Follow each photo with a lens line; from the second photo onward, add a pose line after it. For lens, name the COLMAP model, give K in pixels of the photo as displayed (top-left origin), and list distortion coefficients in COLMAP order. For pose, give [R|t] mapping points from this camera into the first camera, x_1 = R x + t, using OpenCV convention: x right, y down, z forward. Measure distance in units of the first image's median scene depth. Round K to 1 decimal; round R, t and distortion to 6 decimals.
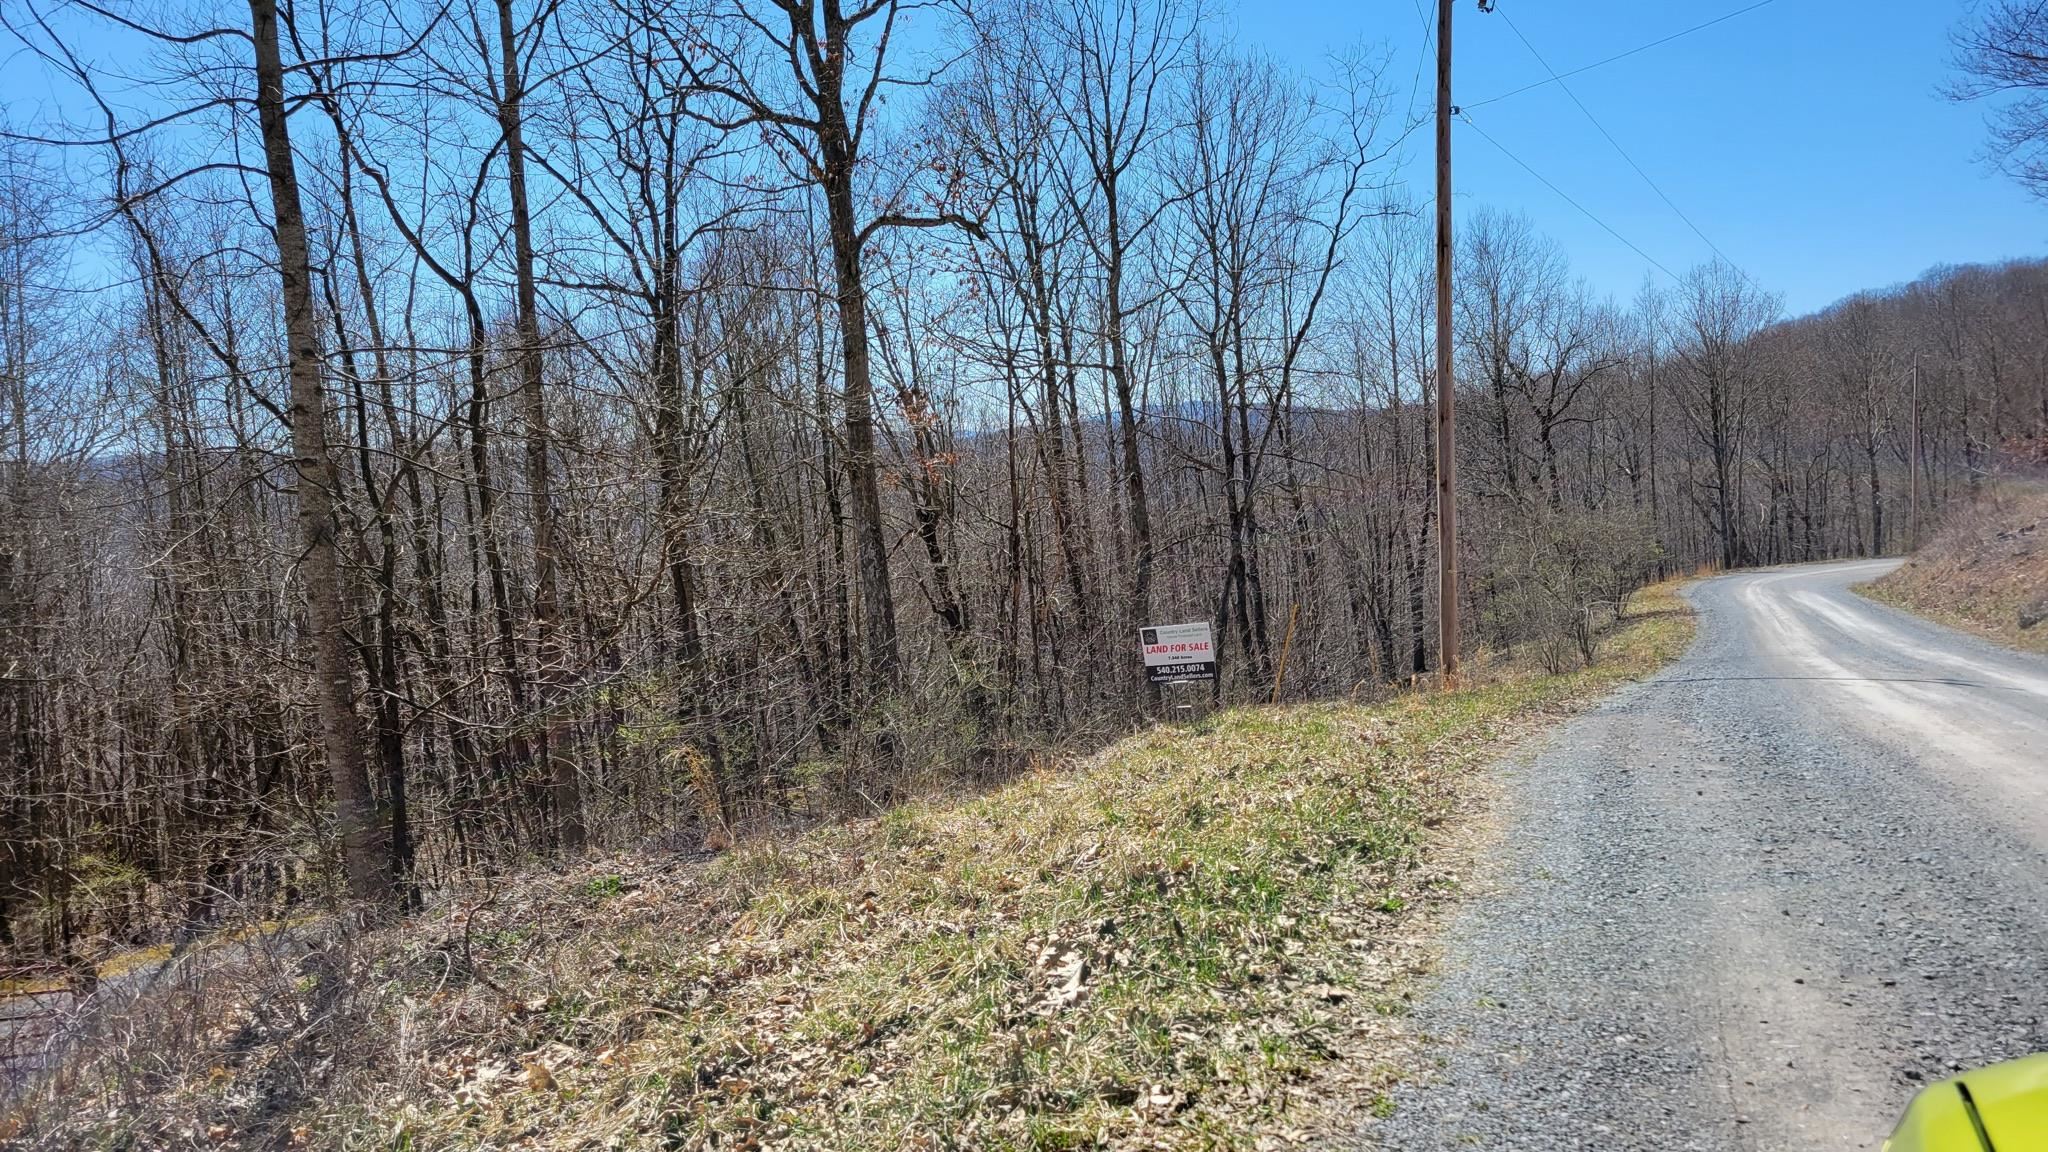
lens RADIAL K [[1557.0, 0, 977.8], [0, 1557.0, 577.8], [0, 0, 1]] dist [0.040823, 0.000350]
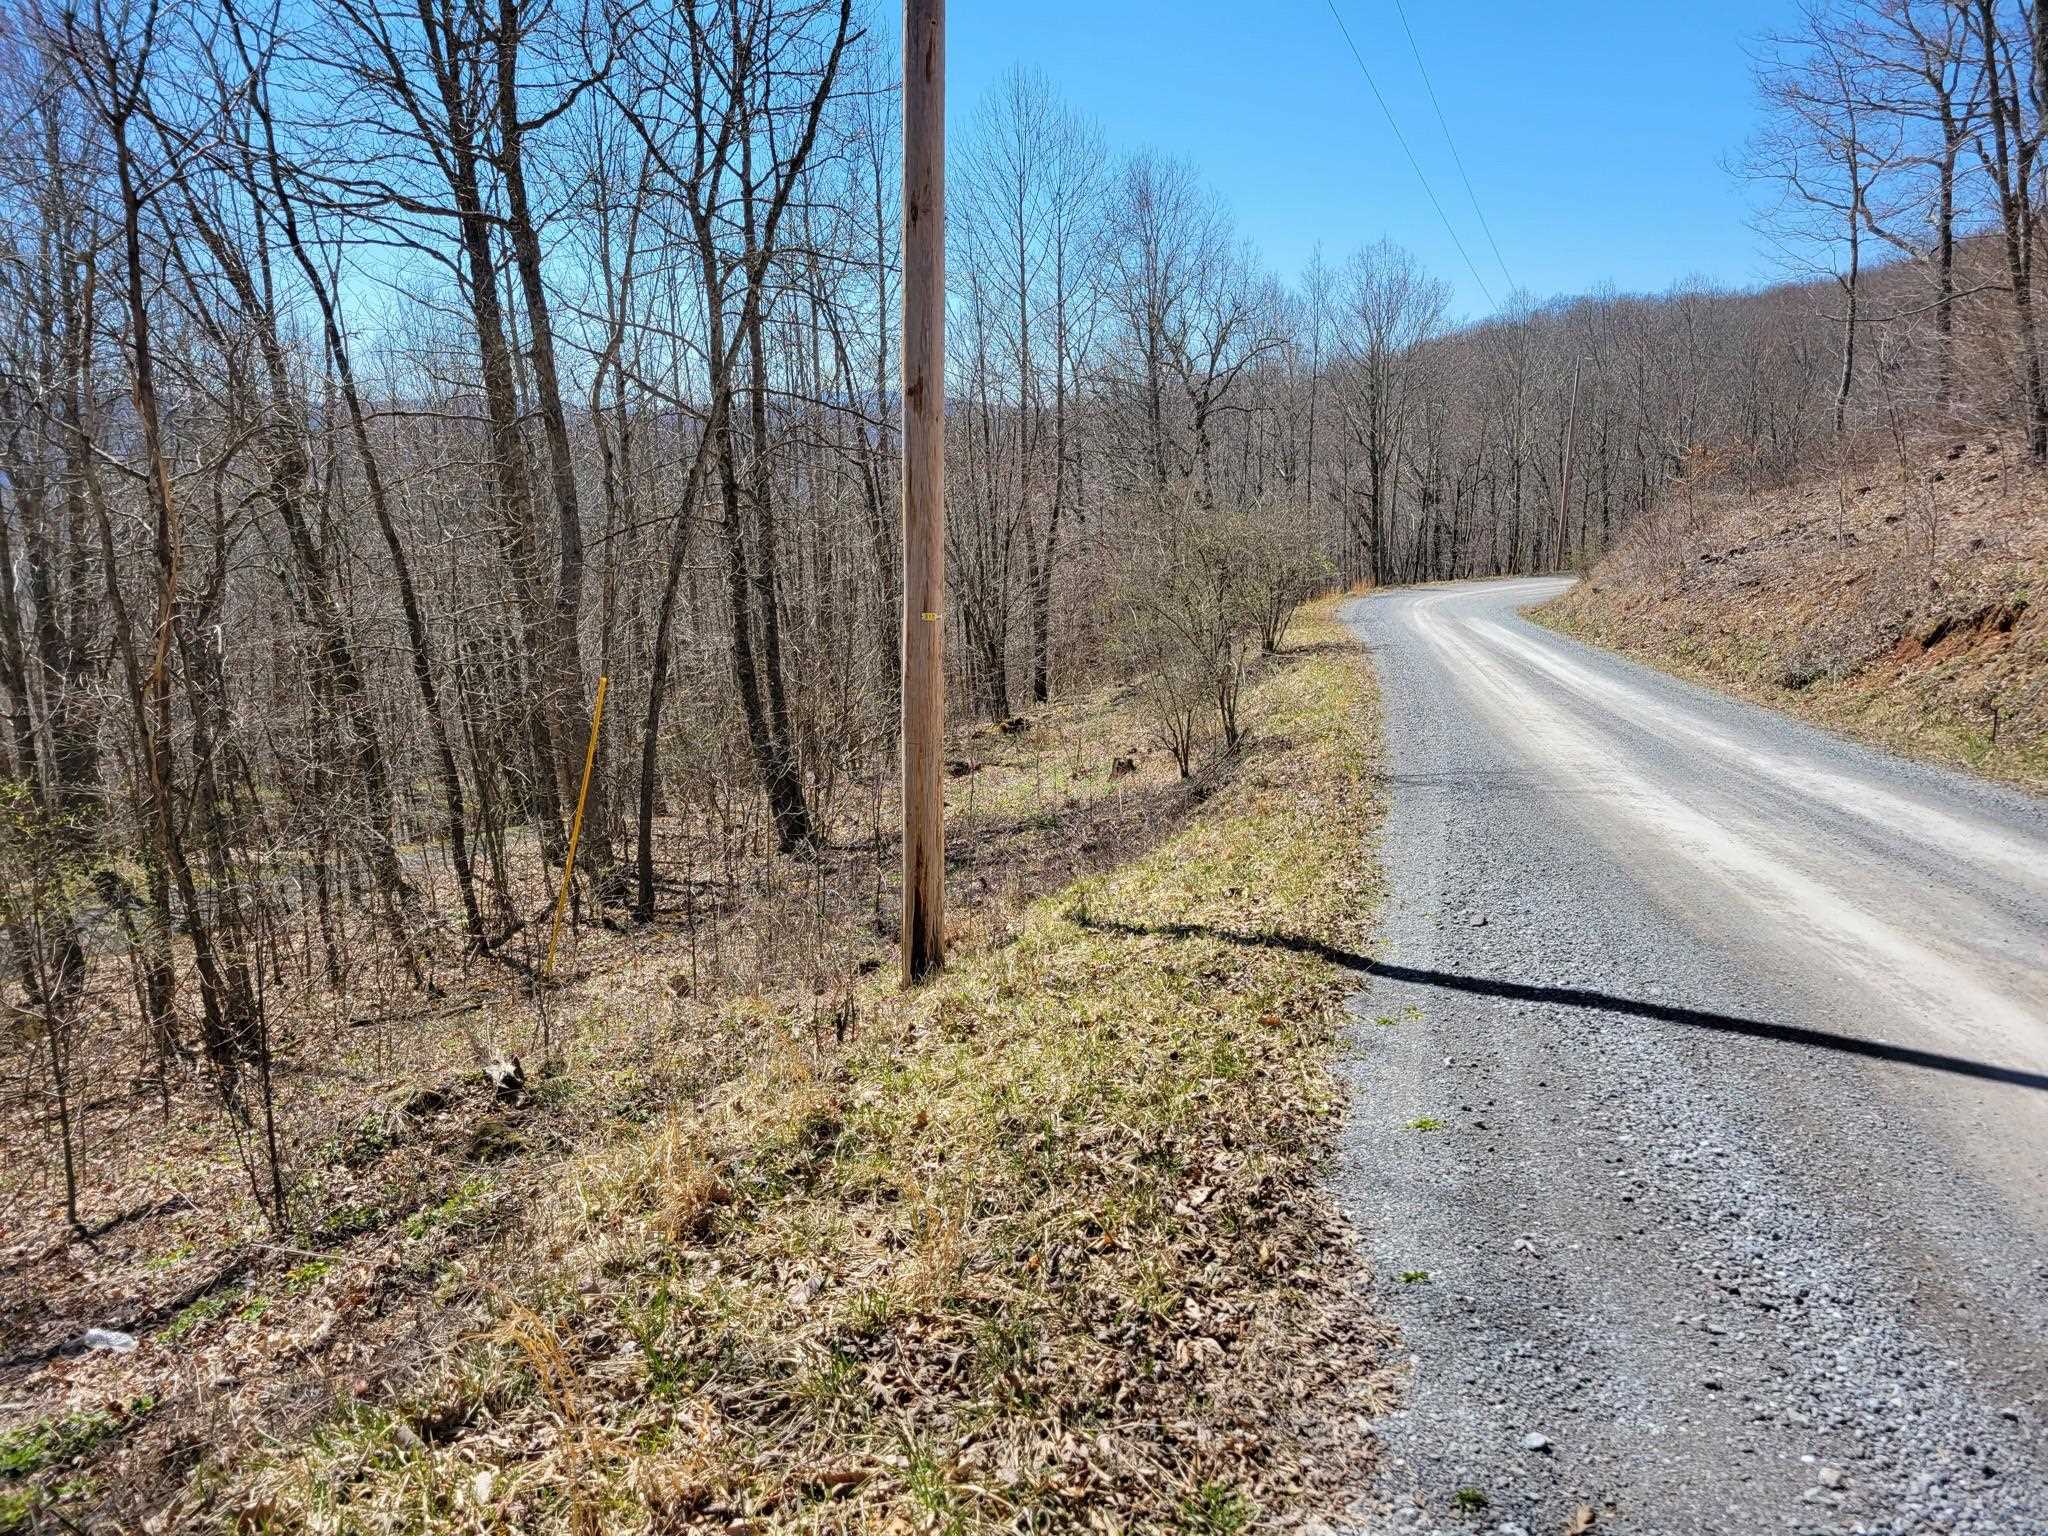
lens RADIAL K [[1536.3, 0, 1024.0], [0, 1536.3, 768.0], [0, 0, 1]] dist [0.053595, 0.000582]
pose [[0.972028, 0.002107, 0.234856, 0.090304], [-0.032051, 0.991795, 0.123756, -0.005655], [-0.232668, -0.127822, 0.964120, 0.234987]]
